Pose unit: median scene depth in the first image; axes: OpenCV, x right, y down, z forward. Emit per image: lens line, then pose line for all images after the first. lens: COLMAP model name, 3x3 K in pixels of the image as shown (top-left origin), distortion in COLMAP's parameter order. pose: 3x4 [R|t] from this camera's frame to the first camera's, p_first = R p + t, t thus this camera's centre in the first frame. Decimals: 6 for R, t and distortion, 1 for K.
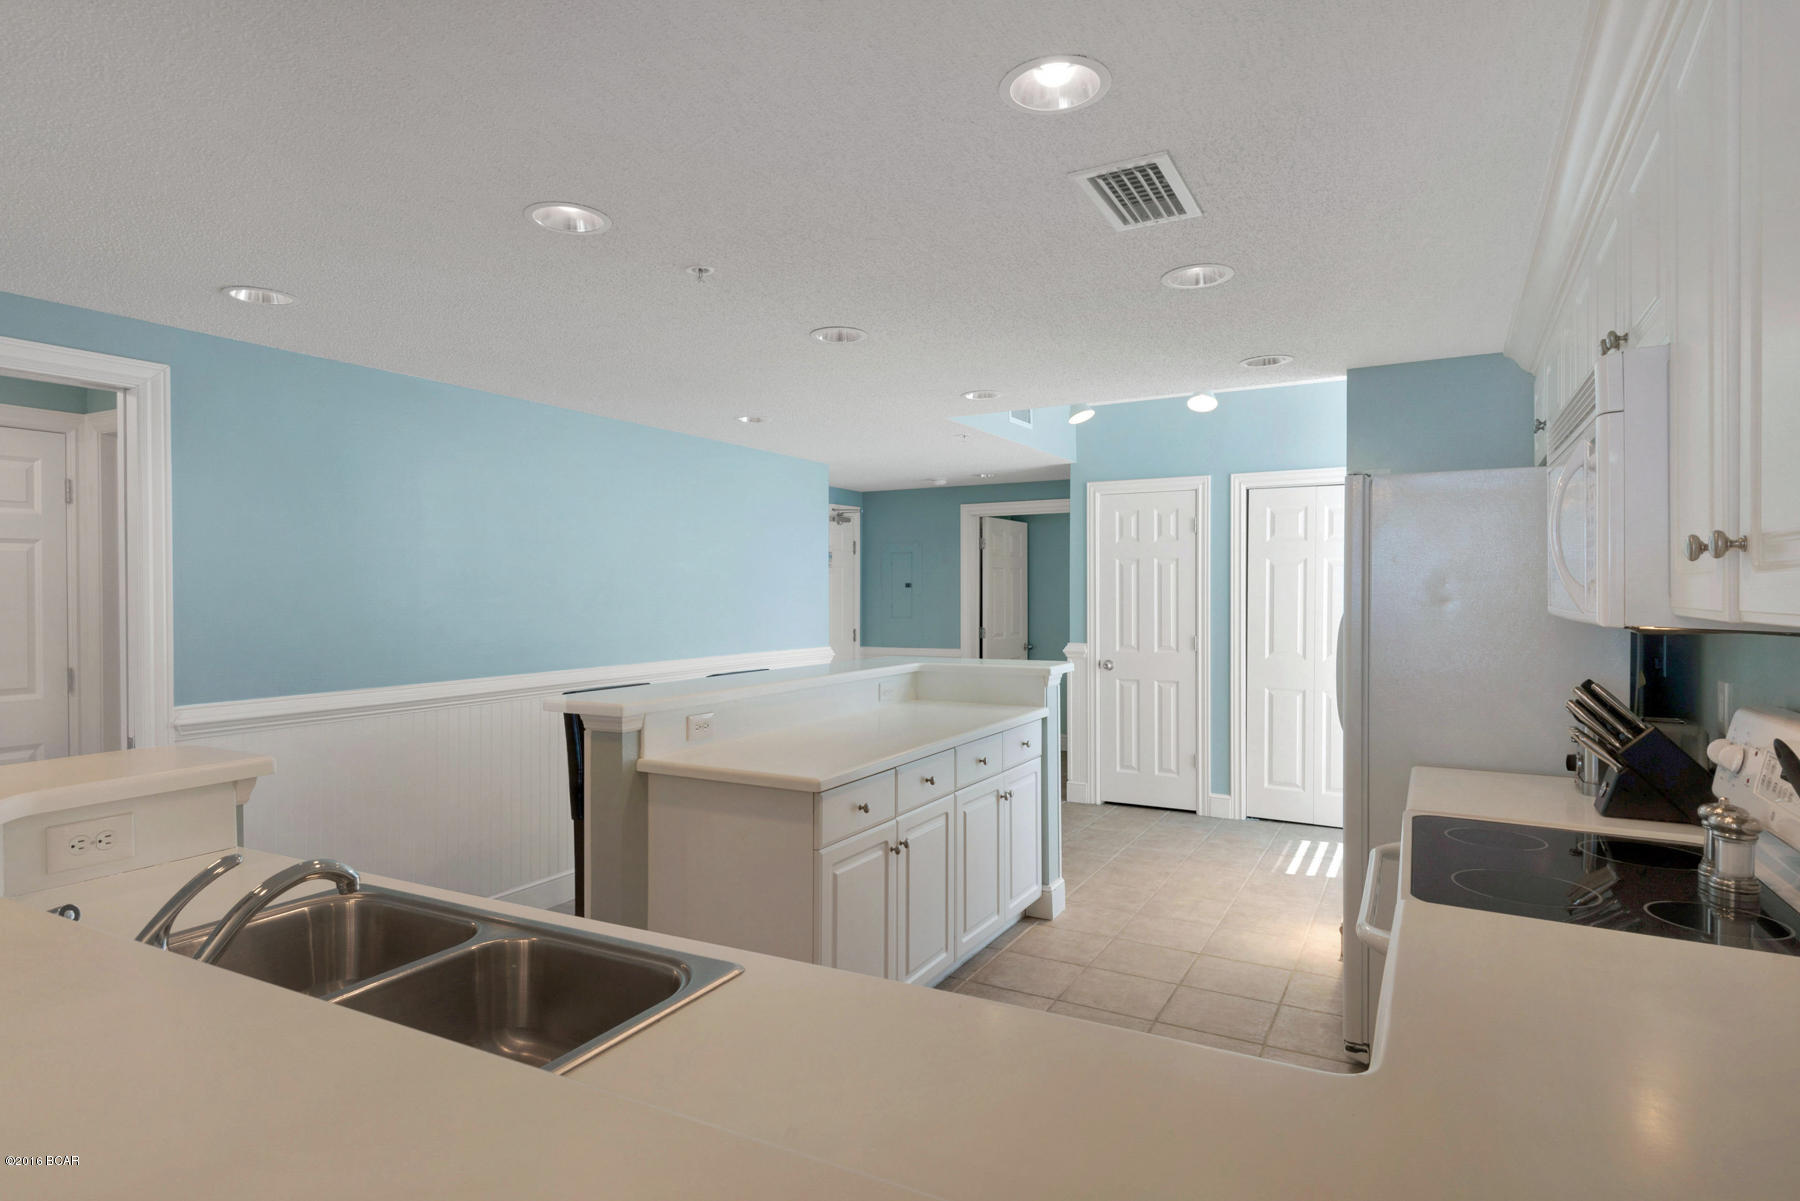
lens RADIAL K [[969.8, 0, 897.5], [0, 969.8, 597.2], [0, 0, 1]] dist [0.036873, -0.000044]
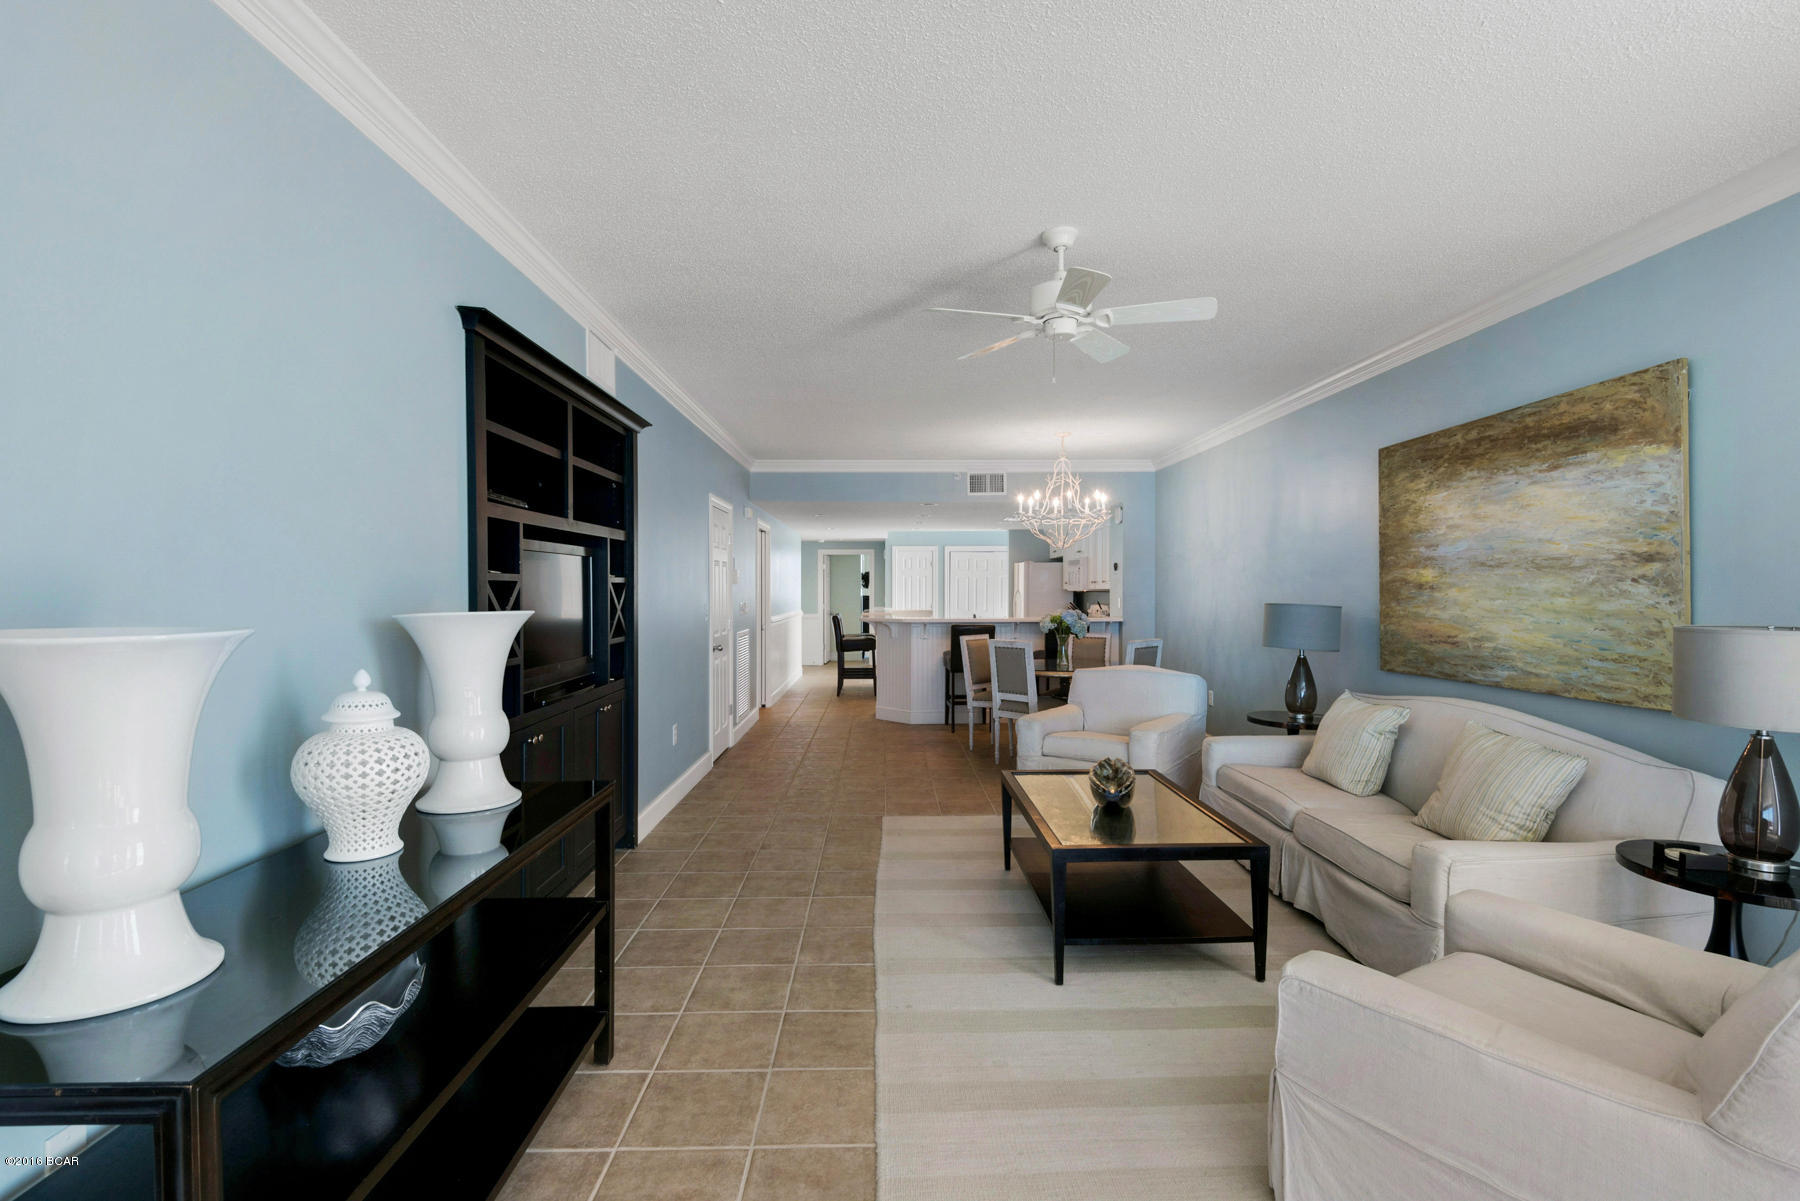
lens RADIAL K [[838.8, 0, 890.0], [0, 838.8, 599.6], [0, 0, 1]] dist [0.002981, -0.009730]
pose [[0.874984, -0.002272, 0.484147, -0.957854], [0.000750, 0.999994, 0.003338, 0.020685], [-0.484152, -0.002557, 0.874980, -1.034364]]
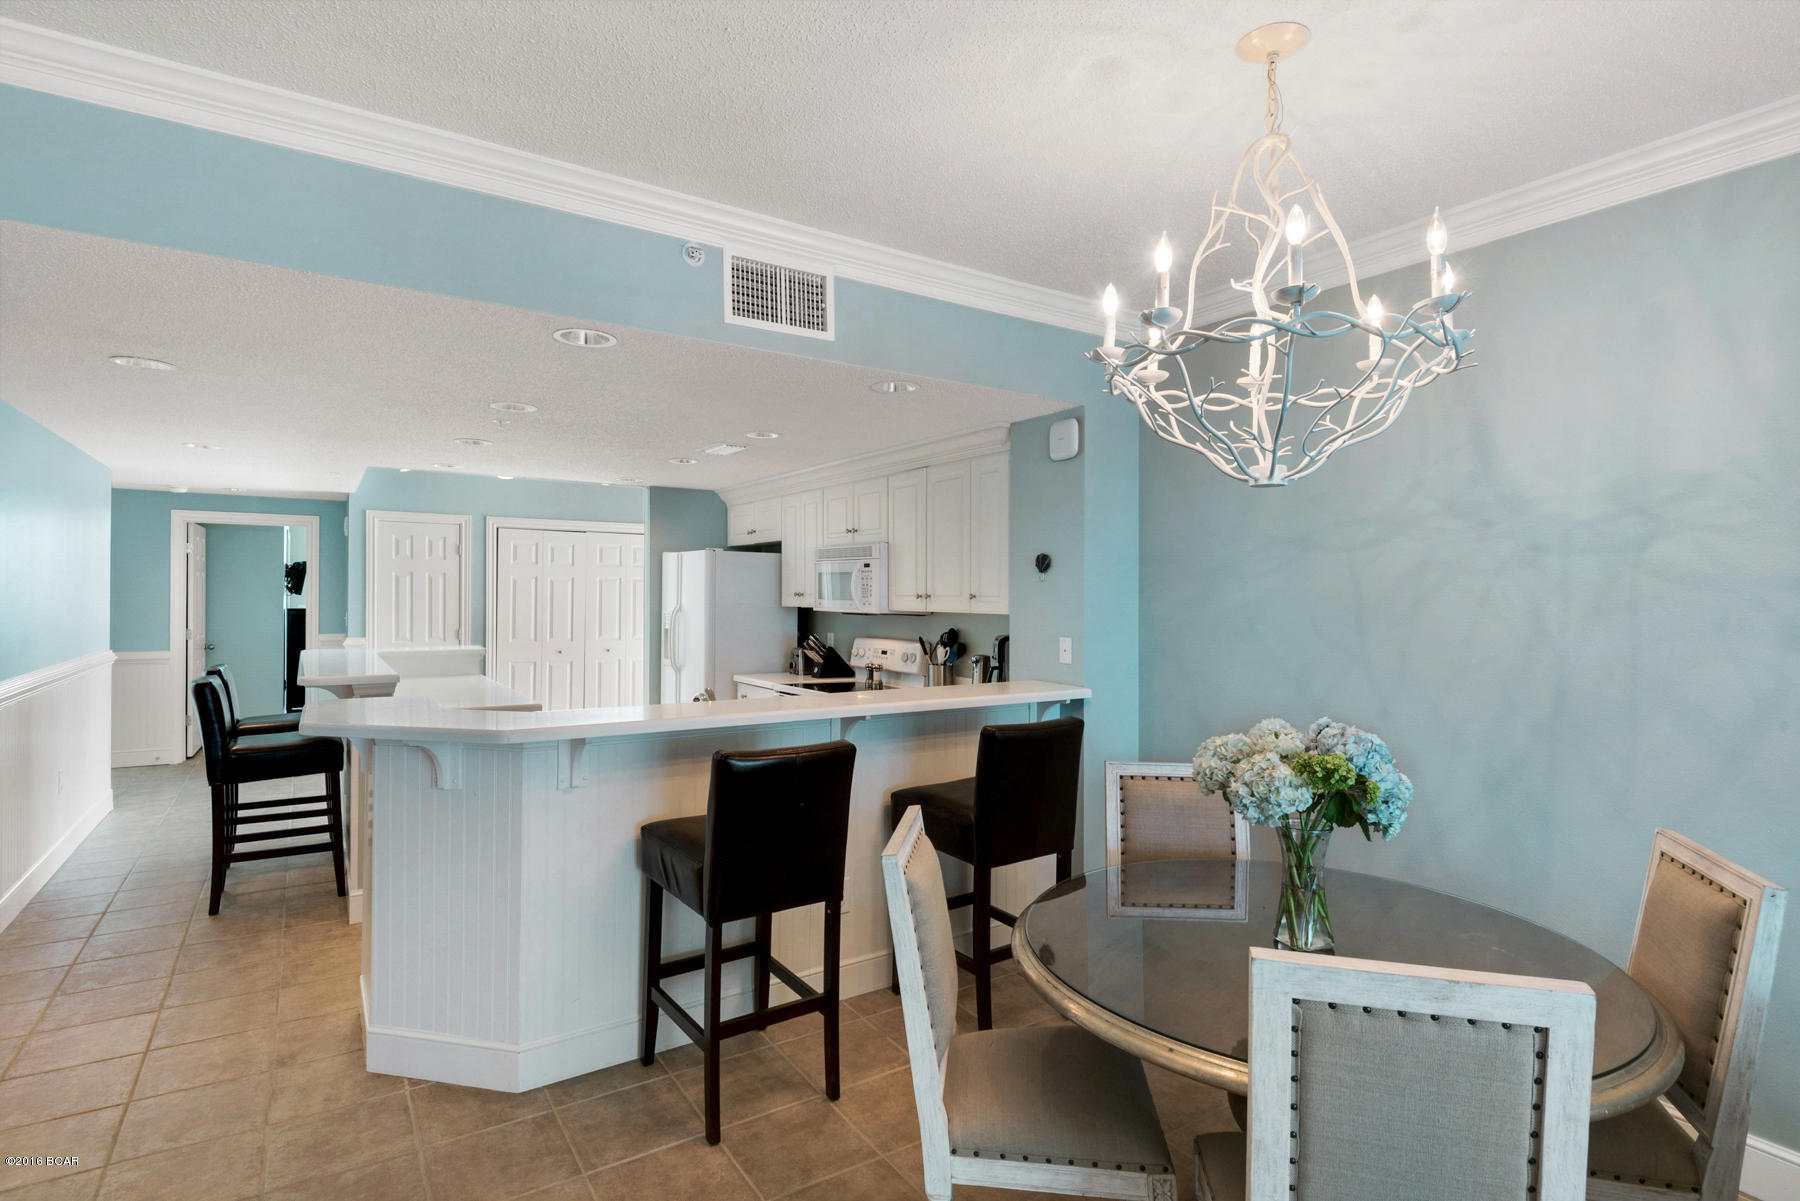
lens RADIAL K [[894.0, 0, 905.1], [0, 894.0, 593.4], [0, 0, 1]] dist [0.022935, -0.023429]
pose [[0.468993, 0.008708, 0.883159, -0.535471], [-0.005402, 0.999961, -0.006991, -0.004722], [-0.883185, -0.001491, 0.469022, -0.174996]]
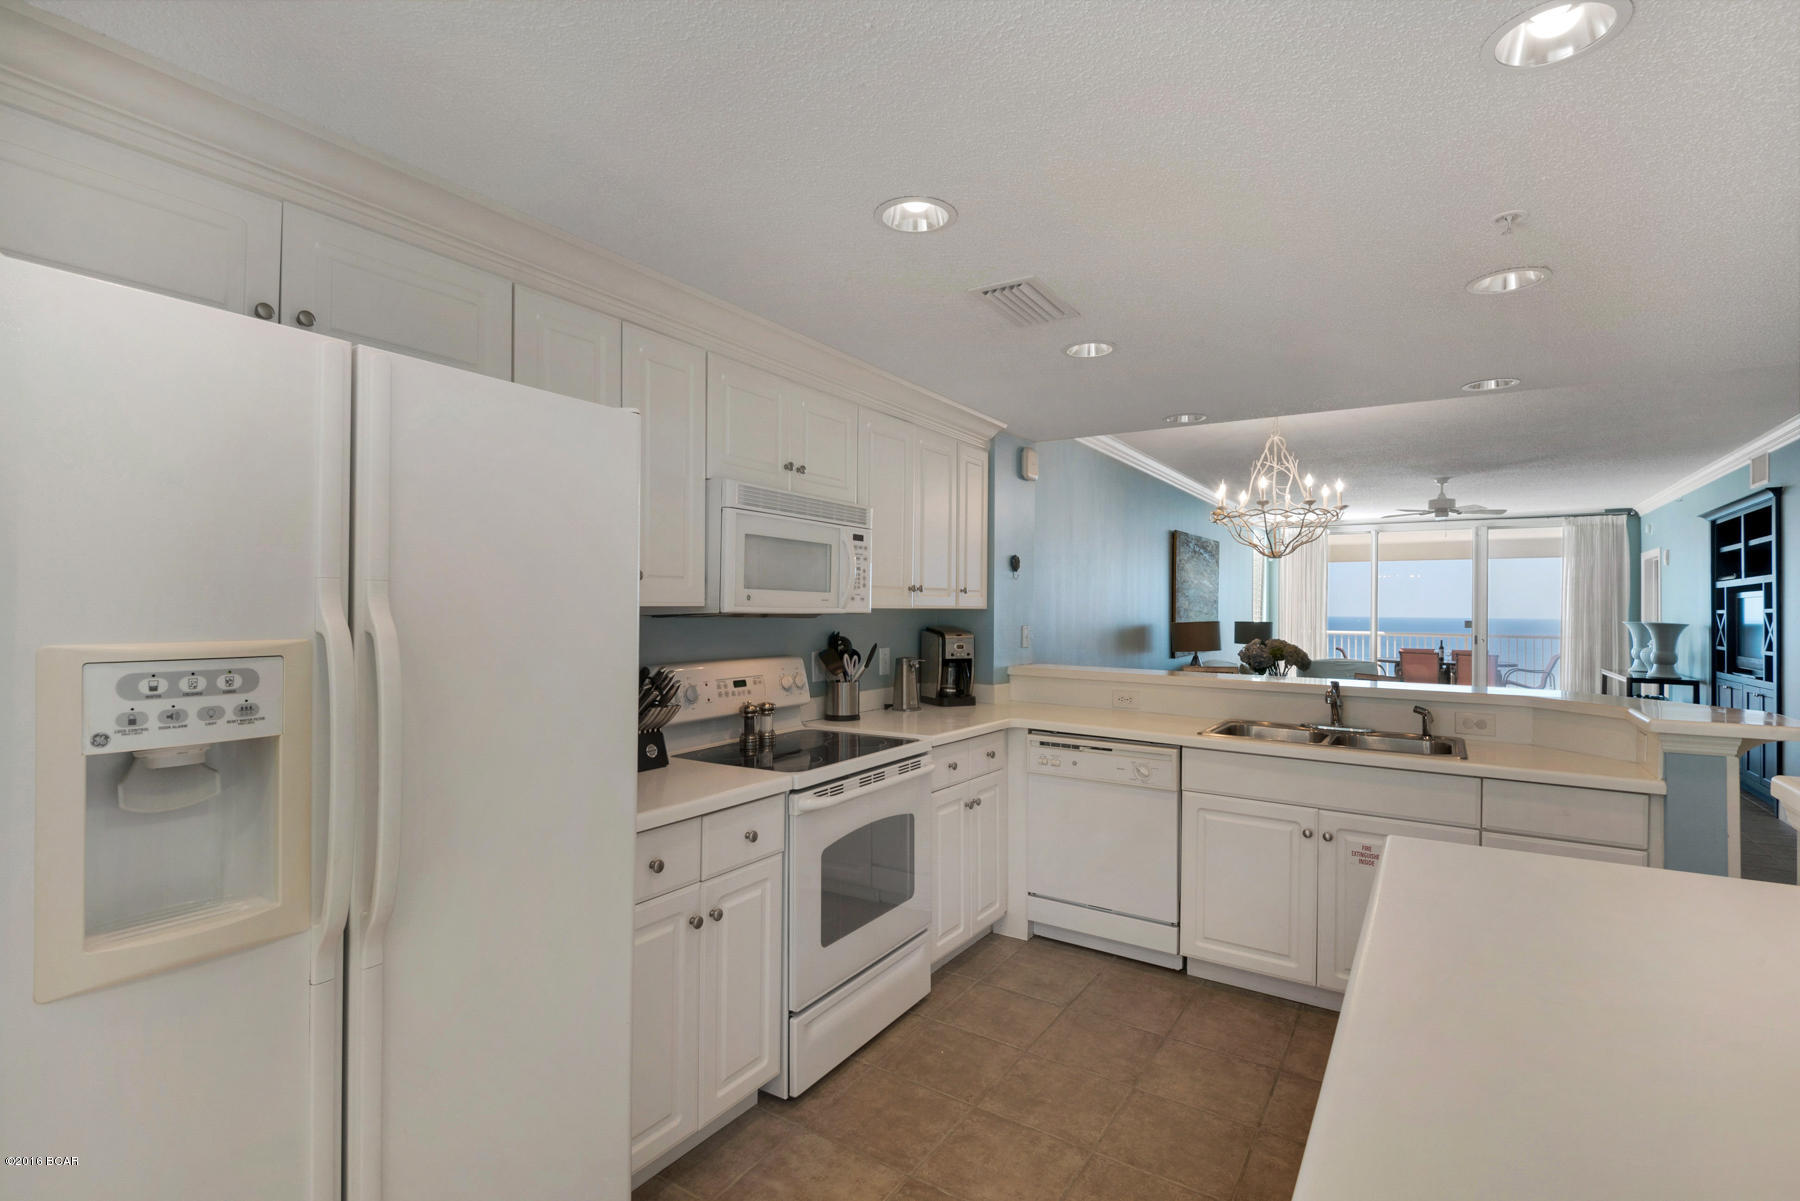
lens RADIAL K [[838.8, 0, 890.0], [0, 838.8, 599.6], [0, 0, 1]] dist [0.002981, -0.009730]
pose [[-0.996321, -0.003731, 0.085620, 0.115978], [-0.003975, 0.999988, -0.002684, 0.001207], [-0.085609, -0.003015, -0.996324, 0.730782]]
